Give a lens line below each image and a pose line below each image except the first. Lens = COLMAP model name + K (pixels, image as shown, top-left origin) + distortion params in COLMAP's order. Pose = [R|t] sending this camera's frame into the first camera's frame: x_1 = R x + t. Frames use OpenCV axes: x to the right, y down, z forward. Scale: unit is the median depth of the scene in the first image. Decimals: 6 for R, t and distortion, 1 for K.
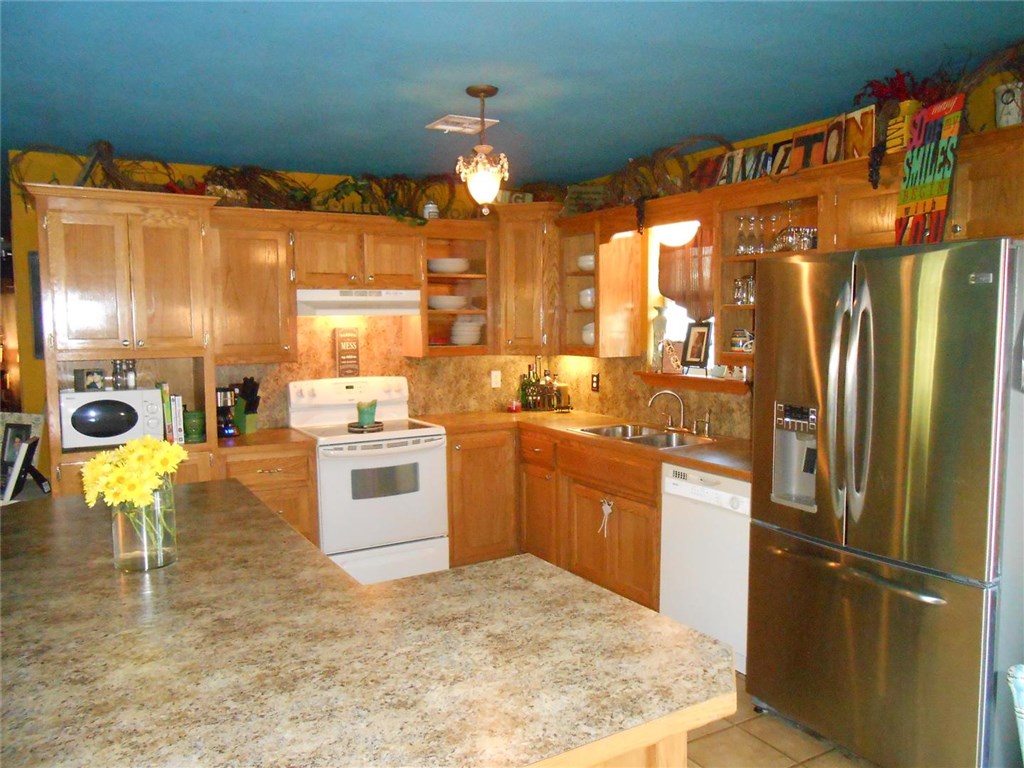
lens RADIAL K [[792.6, 0, 508.0], [0, 792.6, 396.0], [0, 0, 1]] dist [0.000075, 0.006126]
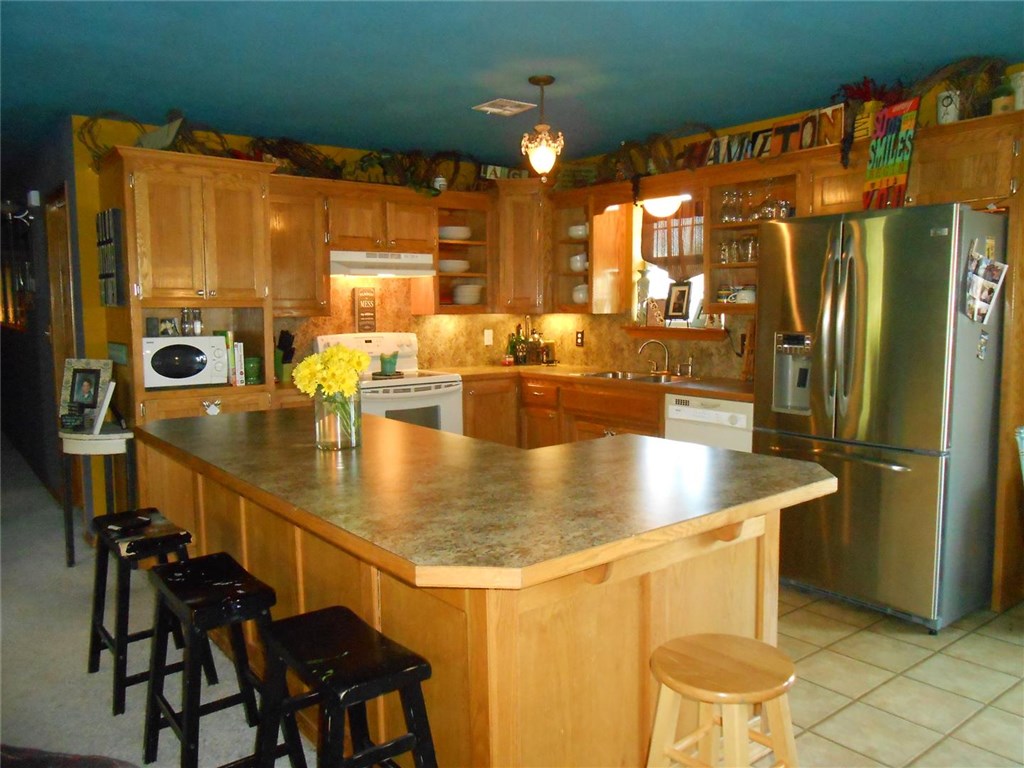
lens RADIAL K [[792.6, 0, 508.0], [0, 792.6, 396.0], [0, 0, 1]] dist [0.000075, 0.006126]
pose [[0.991179, -0.011653, 0.132020, -0.184905], [0.009633, 0.999827, 0.015933, 0.059626], [-0.132183, -0.014521, 0.991119, -0.153314]]
